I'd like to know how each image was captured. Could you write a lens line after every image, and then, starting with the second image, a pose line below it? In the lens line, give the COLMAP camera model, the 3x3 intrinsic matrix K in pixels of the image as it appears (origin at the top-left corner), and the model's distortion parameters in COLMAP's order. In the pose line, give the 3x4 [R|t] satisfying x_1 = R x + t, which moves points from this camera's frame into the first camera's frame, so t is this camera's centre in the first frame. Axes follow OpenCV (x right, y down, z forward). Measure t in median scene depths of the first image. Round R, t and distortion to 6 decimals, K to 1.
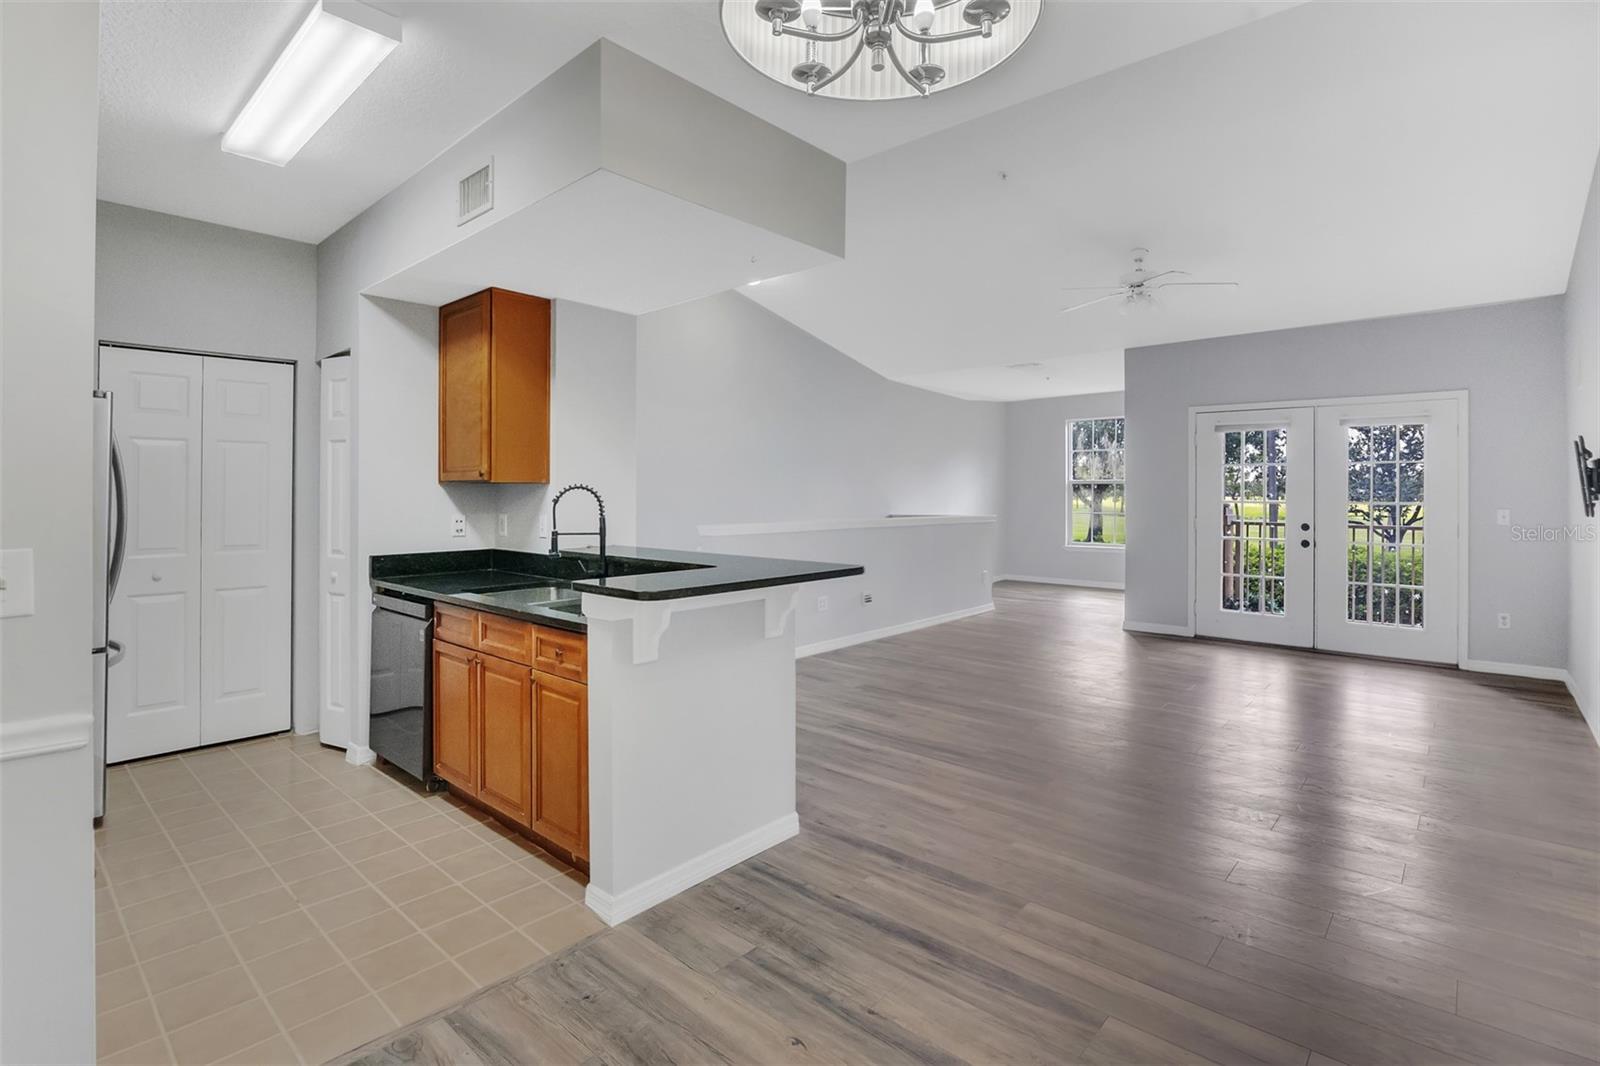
lens RADIAL K [[749.0, 0, 809.9], [0, 749.0, 493.3], [0, 0, 1]] dist [0.009636, -0.000738]
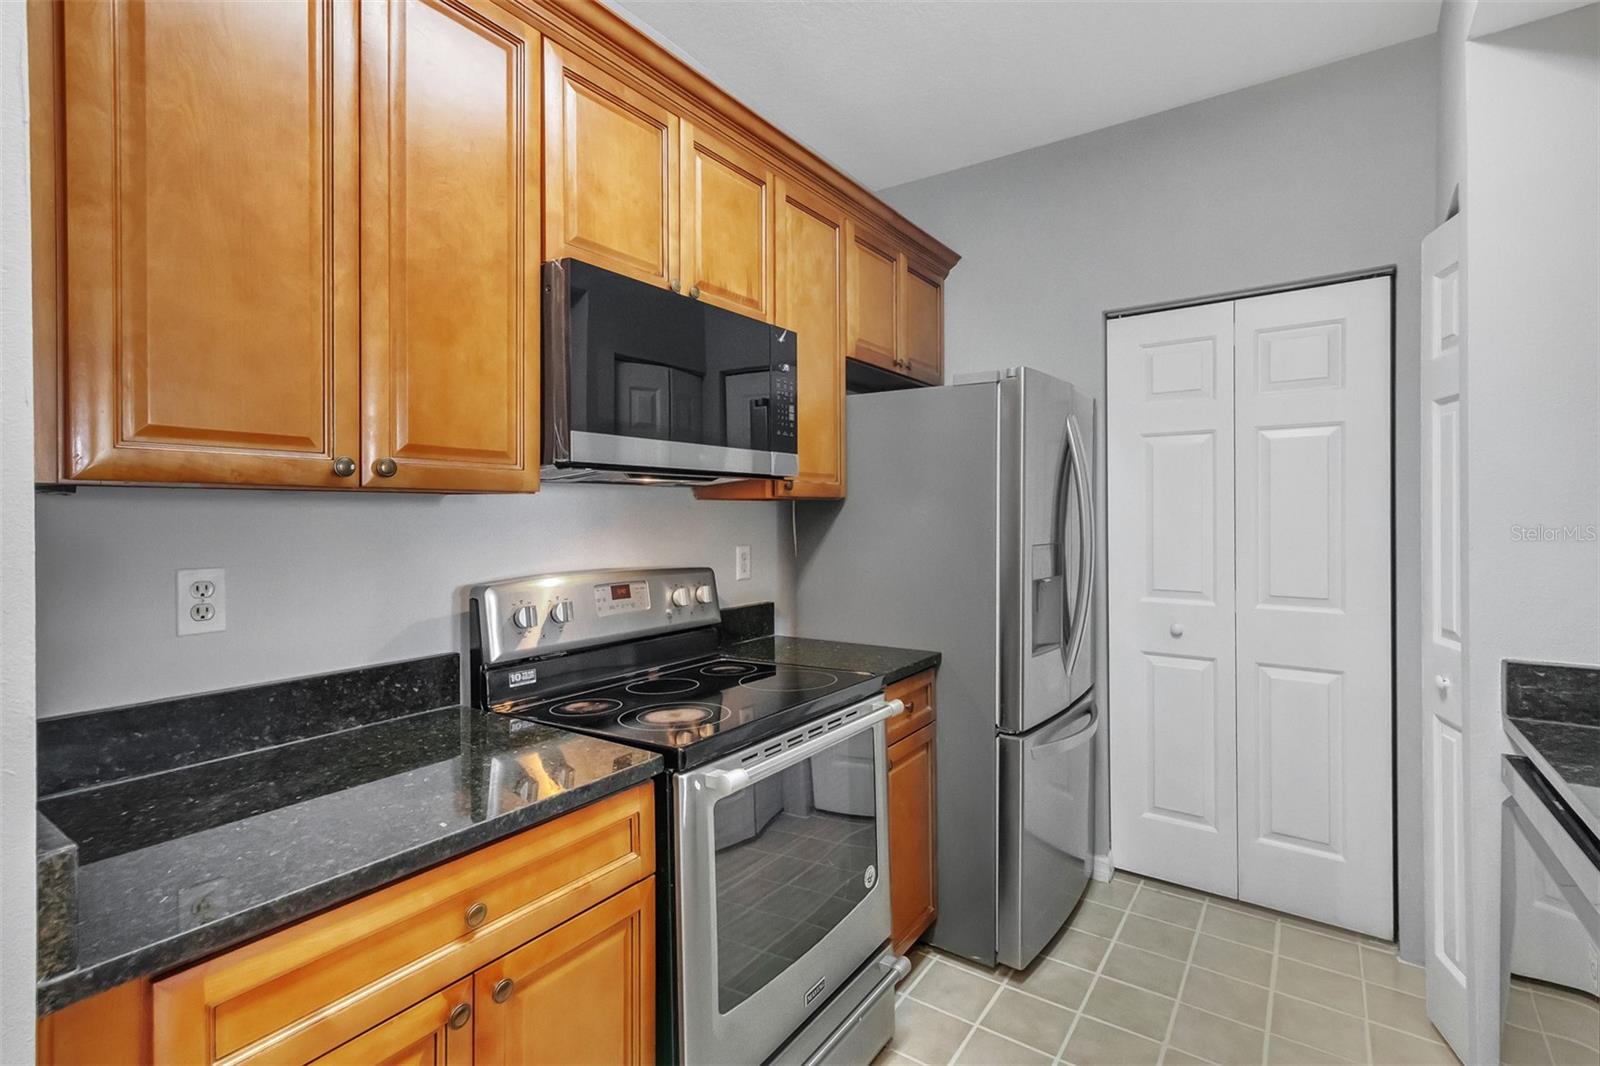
lens RADIAL K [[749.0, 0, 786.9], [0, 749.0, 516.0], [0, 0, 1]] dist [0.009636, -0.000738]
pose [[0.108431, -0.000126, -0.994104, -0.287813], [0.005666, 0.999984, 0.000491, 0.001520], [0.994088, -0.005686, 0.108430, 0.761919]]
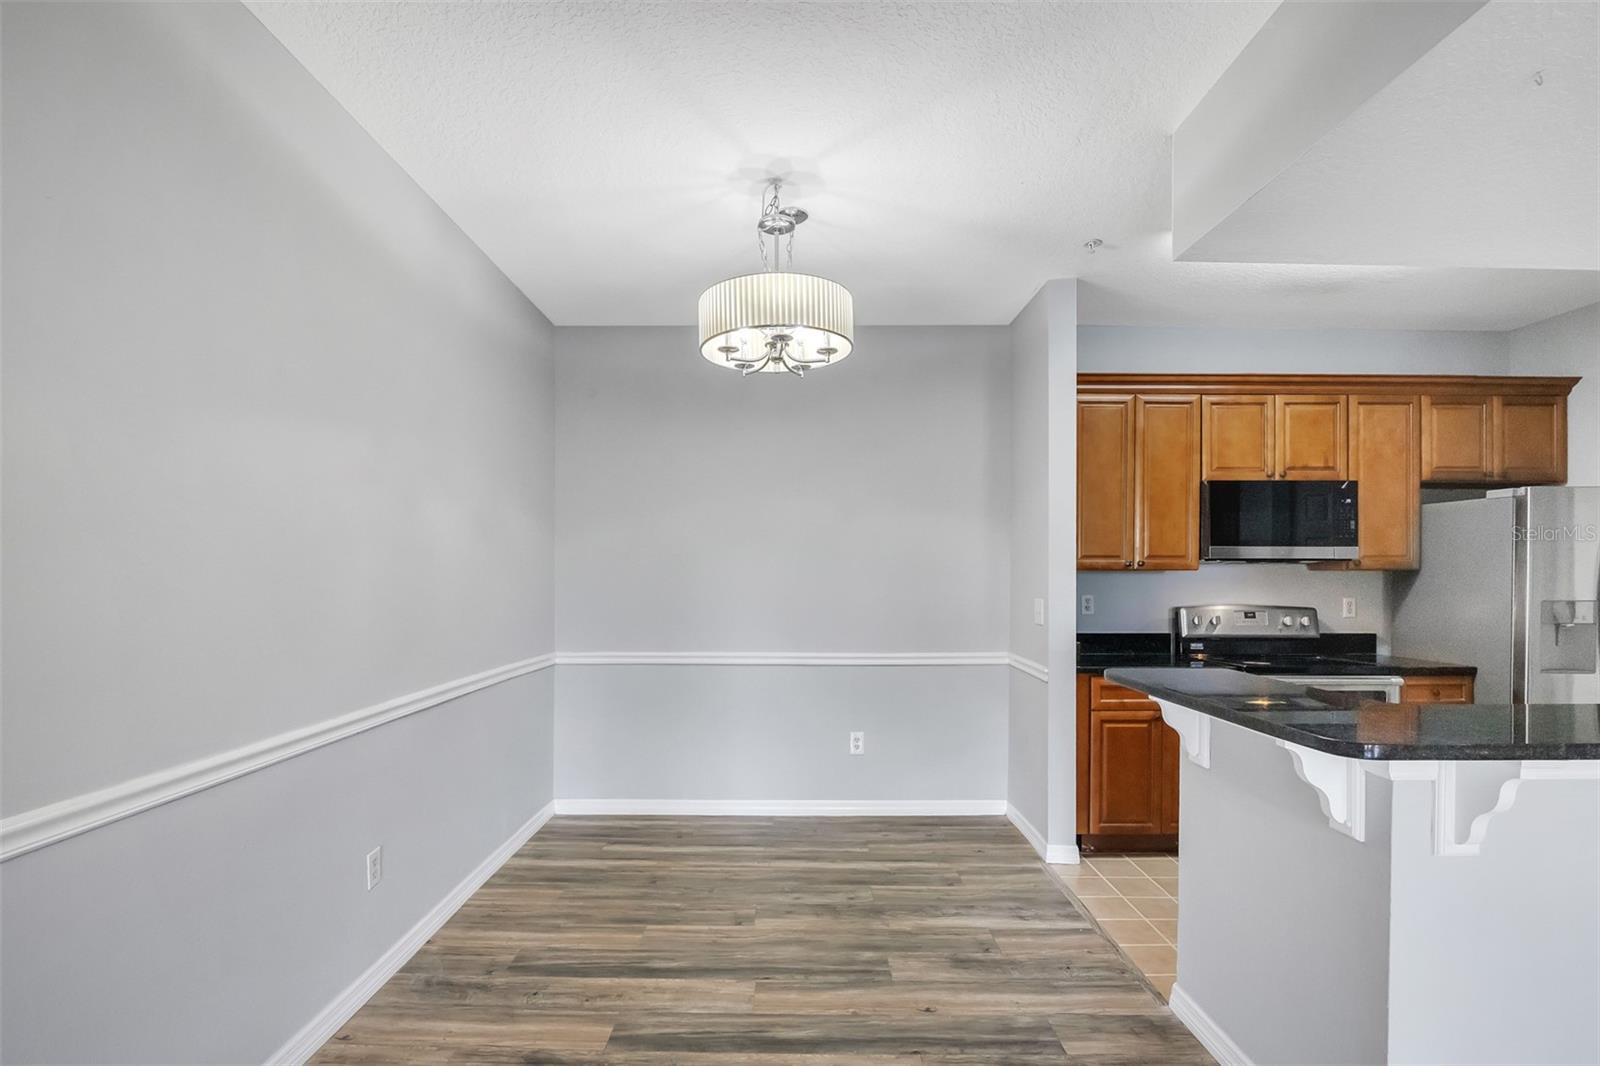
lens RADIAL K [[758.2, 0, 802.2], [0, 758.2, 578.7], [0, 0, 1]] dist [-0.007447, -0.000379]
pose [[-0.736548, -0.001633, -0.676383, 0.661690], [-0.003118, 0.999995, 0.000981, 0.001389], [0.676378, 0.002831, -0.736549, 1.185157]]
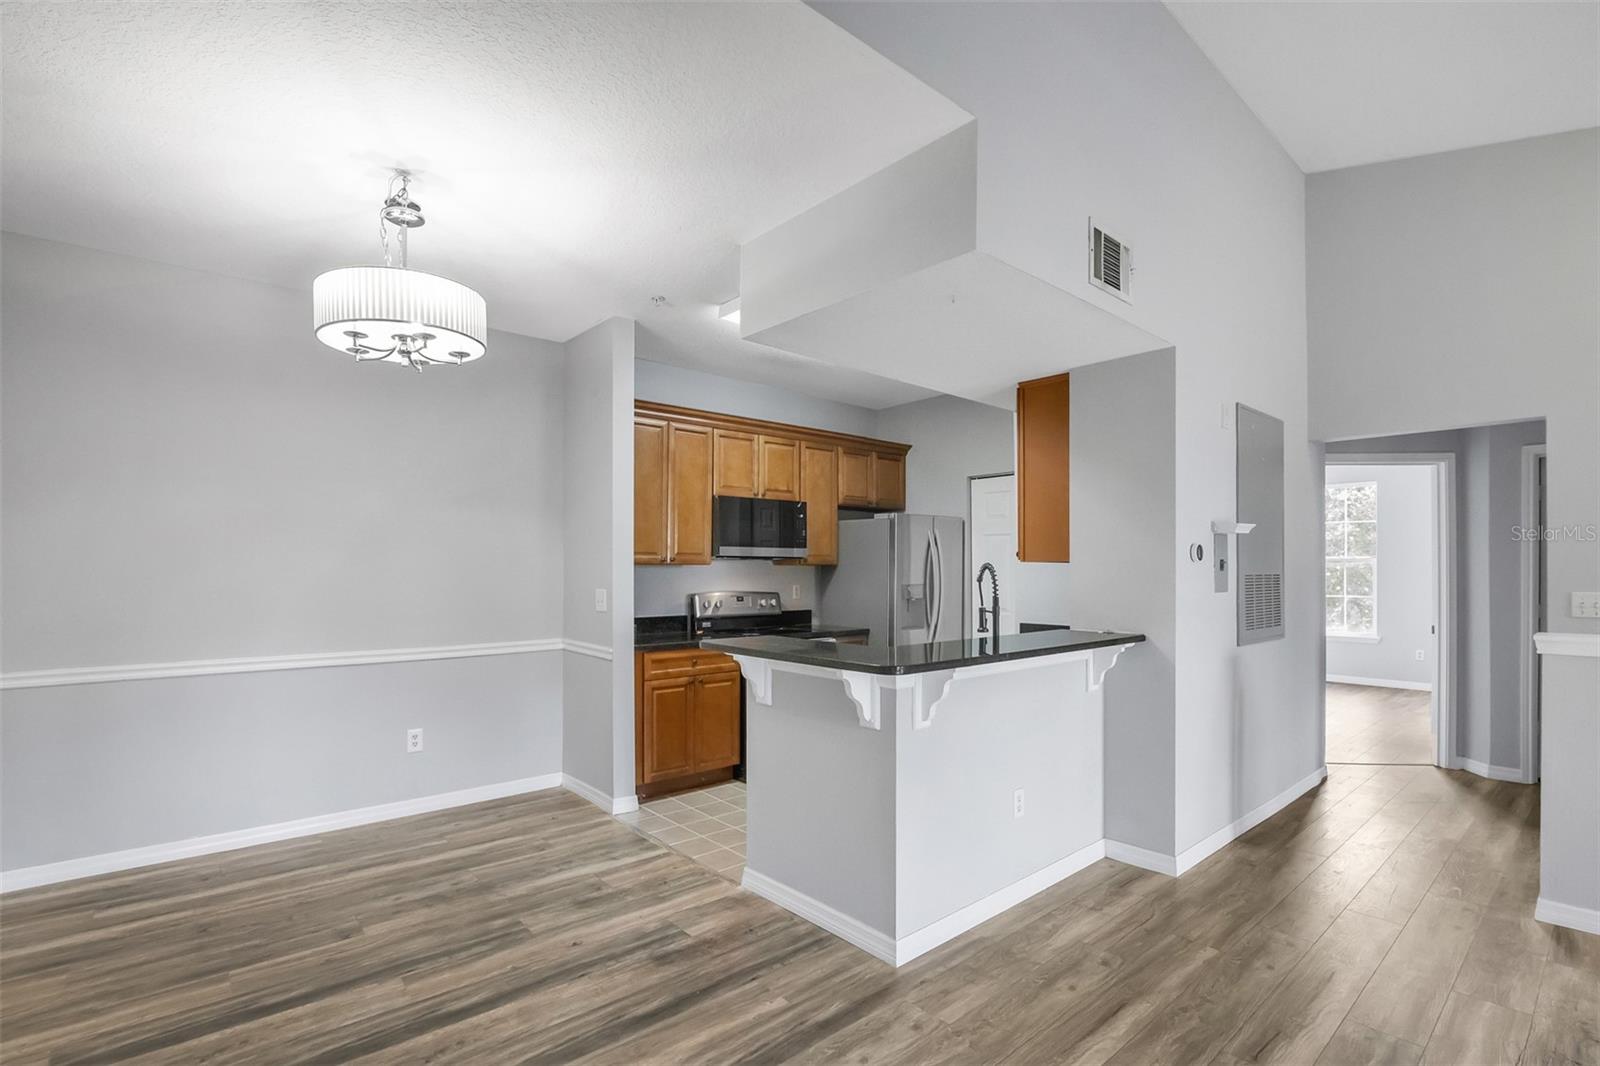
lens RADIAL K [[749.0, 0, 788.1], [0, 749.0, 570.2], [0, 0, 1]] dist [0.009636, -0.000738]
pose [[-0.129548, -0.001827, -0.991571, 0.914942], [-0.001141, 0.999998, -0.001694, 0.000566], [0.991573, 0.000912, -0.129550, 1.059119]]
